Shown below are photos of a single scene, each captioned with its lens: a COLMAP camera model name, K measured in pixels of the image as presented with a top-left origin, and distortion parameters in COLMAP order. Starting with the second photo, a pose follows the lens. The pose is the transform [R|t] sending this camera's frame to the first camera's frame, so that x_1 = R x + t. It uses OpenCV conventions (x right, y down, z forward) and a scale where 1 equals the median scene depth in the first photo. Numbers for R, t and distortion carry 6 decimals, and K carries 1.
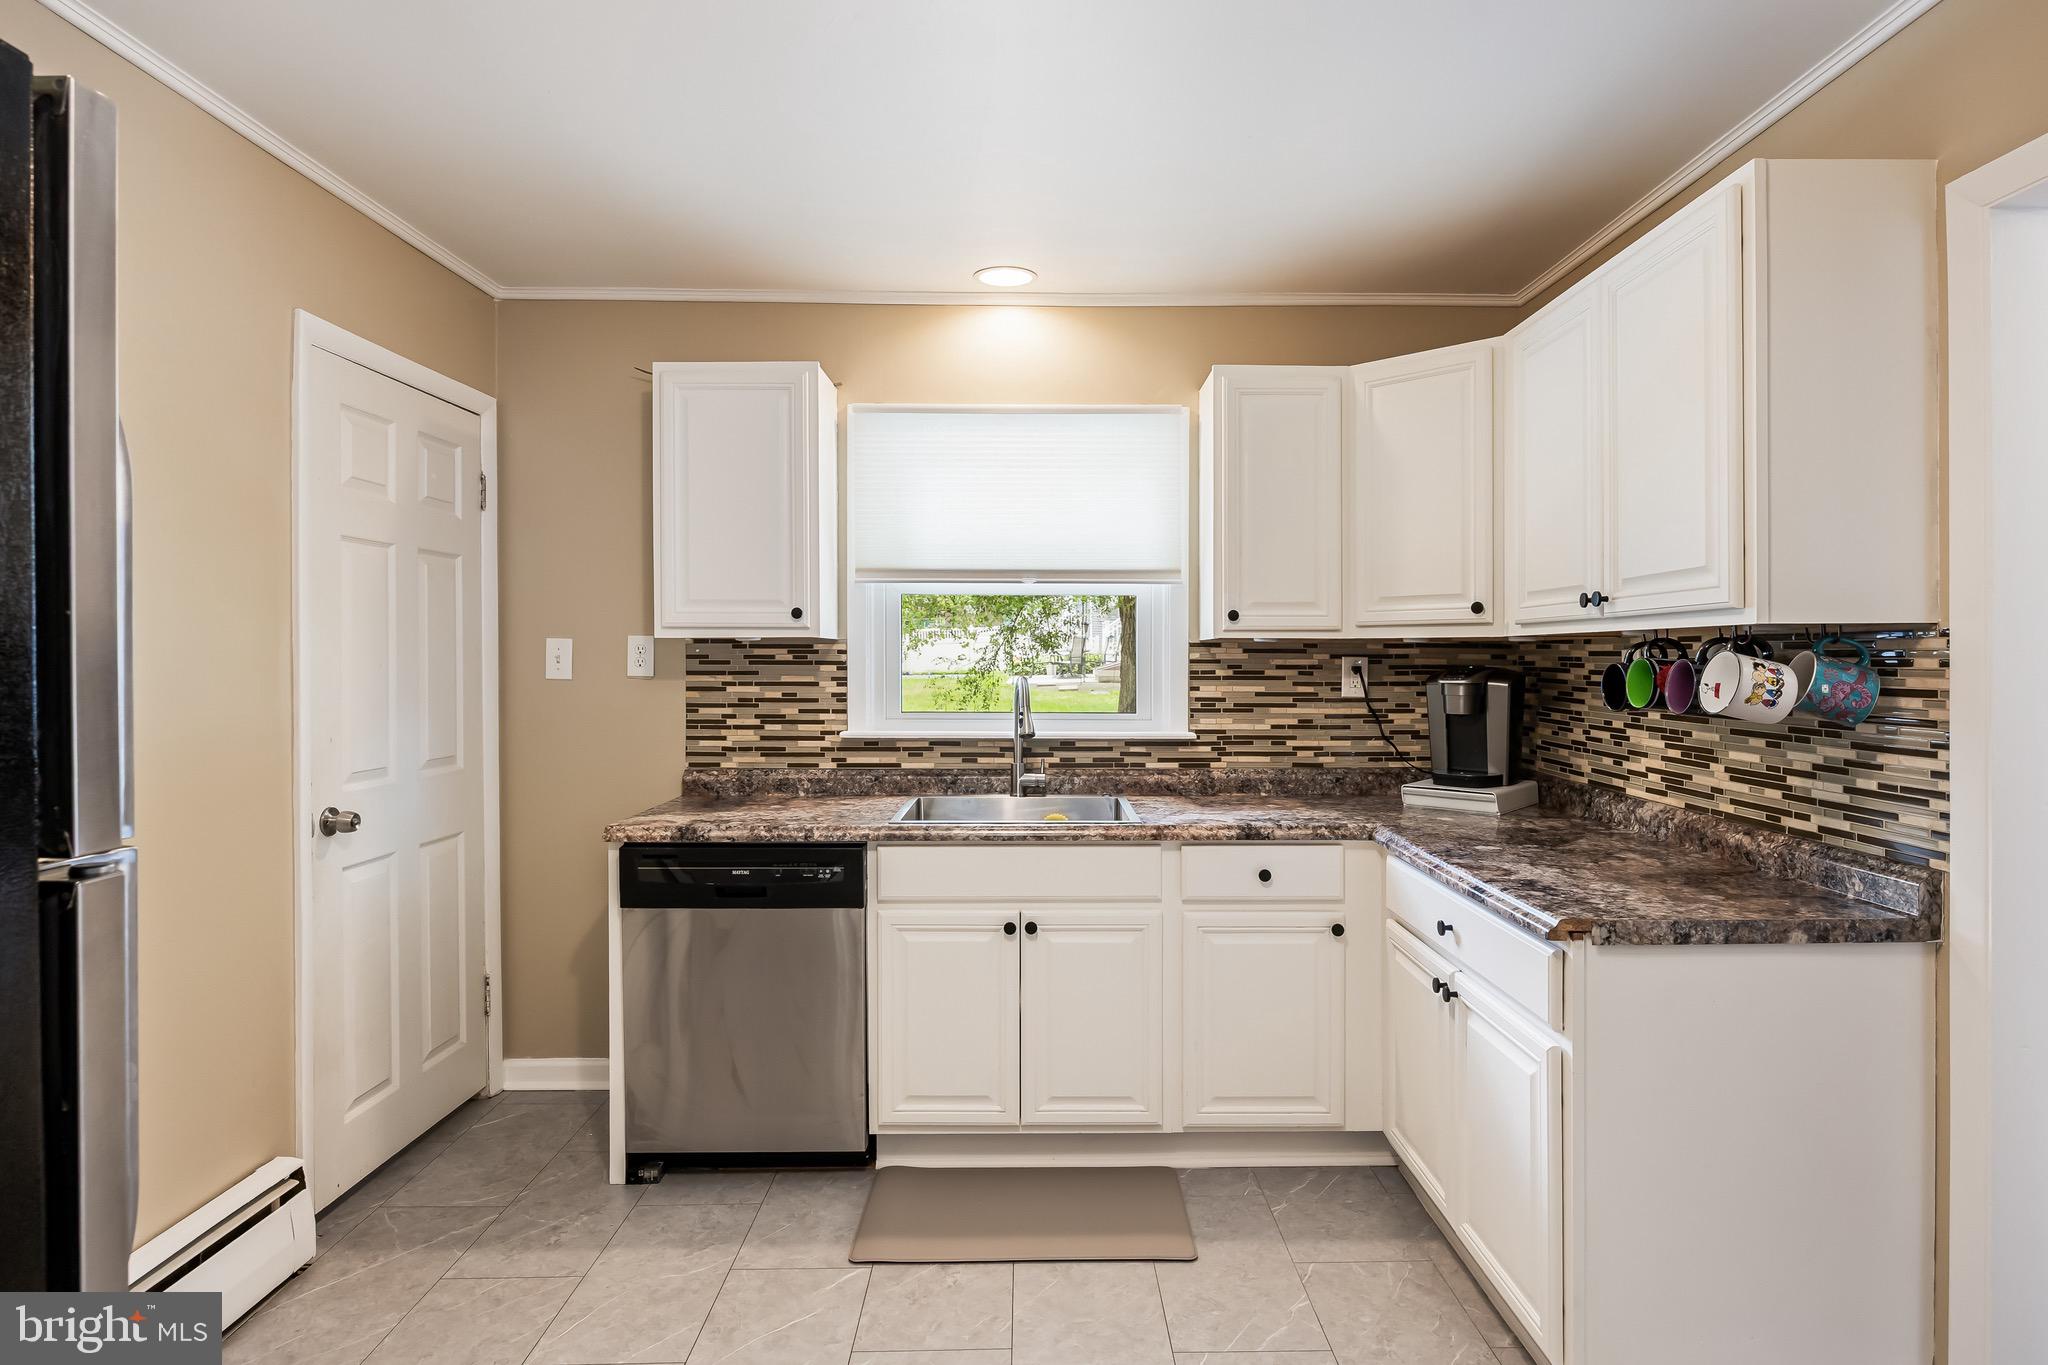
lens RADIAL K [[1096.4, 0, 1037.2], [0, 1096.4, 674.2], [0, 0, 1]] dist [-0.006002, -0.000446]
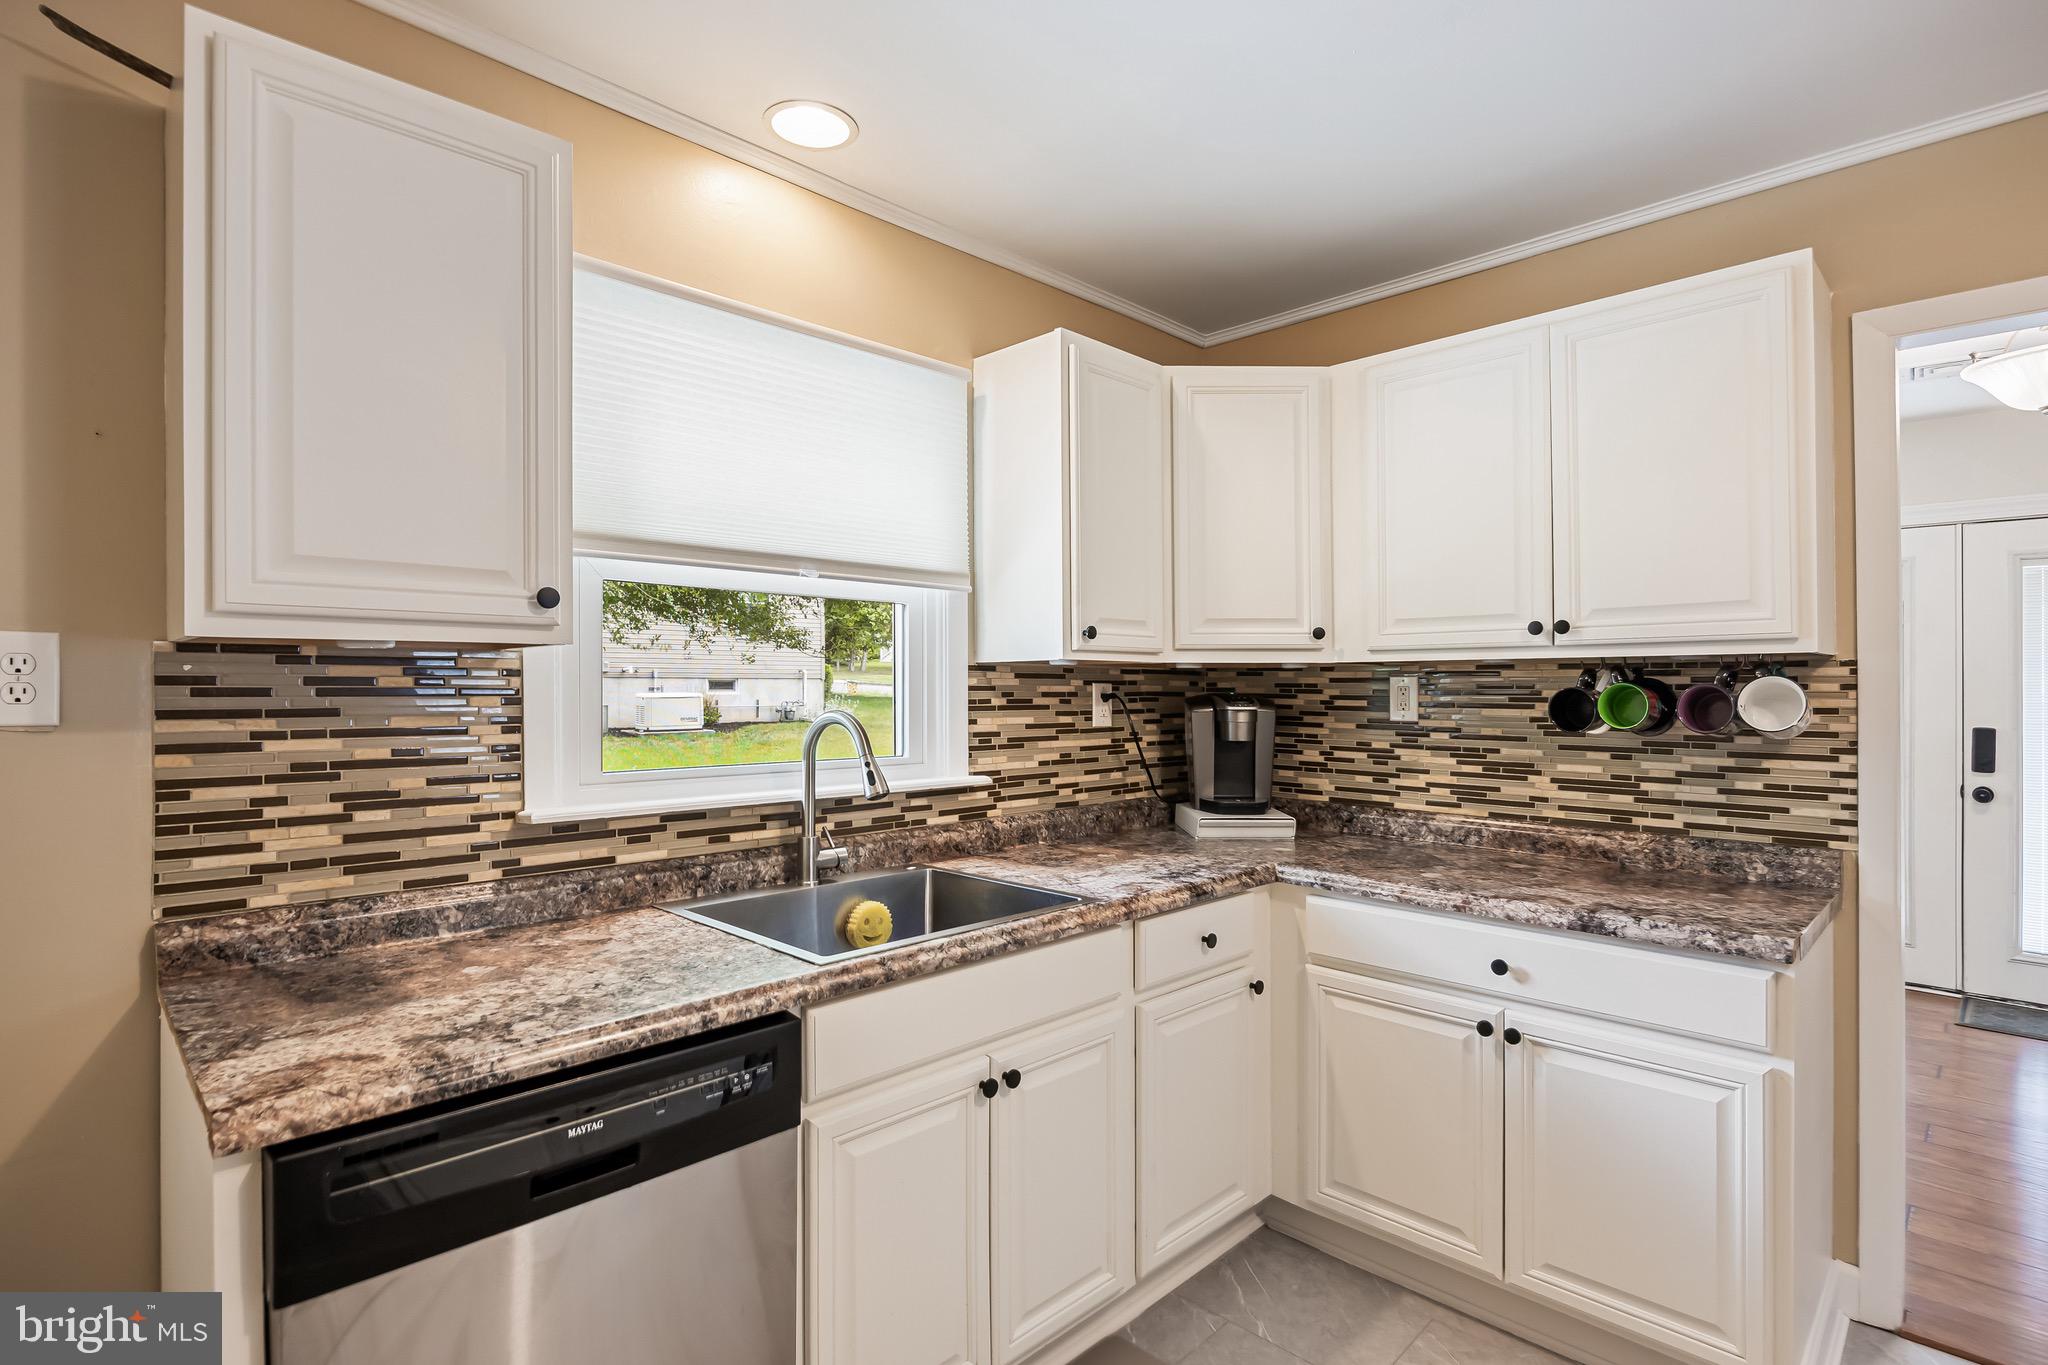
lens RADIAL K [[1008.0, 0, 1014.9], [0, 1008.0, 690.0], [0, 0, 1]] dist [-0.007410, -0.000206]
pose [[0.712894, -0.002845, 0.701266, -0.360071], [0.011170, 0.999911, -0.007298, -0.004704], [-0.701183, 0.013036, 0.712862, 0.445995]]
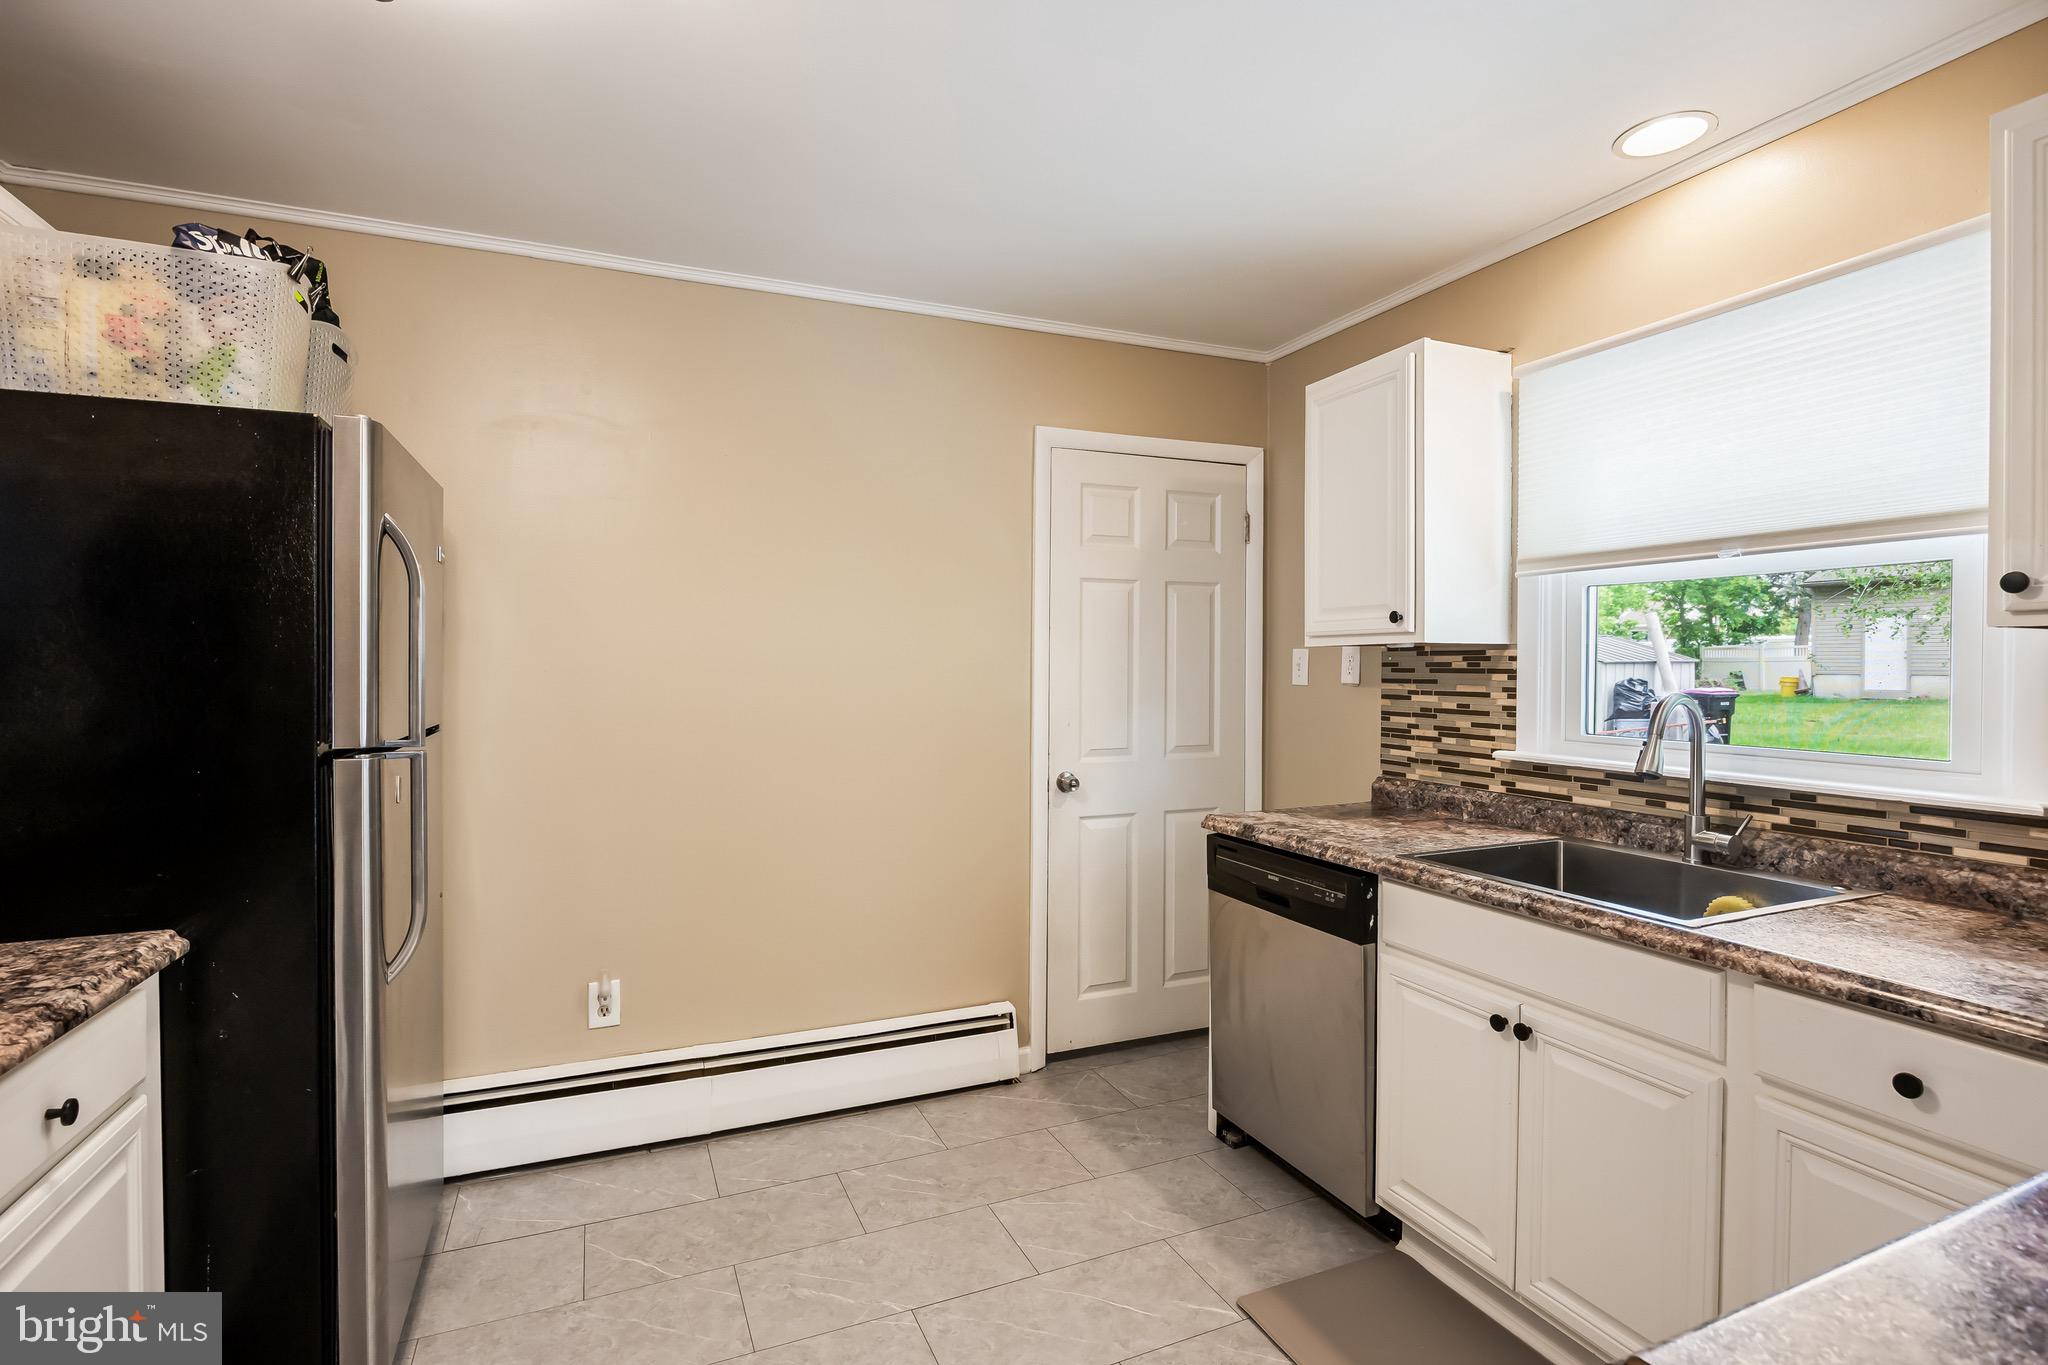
lens RADIAL K [[969.7, 0, 1035.3], [0, 969.7, 679.9], [0, 0, 1]] dist [-0.008970, 0.000033]
pose [[0.394429, 0.011845, -0.918850, 0.373180], [-0.013066, 0.999888, 0.007281, -0.004268], [0.918834, 0.009134, 0.394539, 0.358731]]
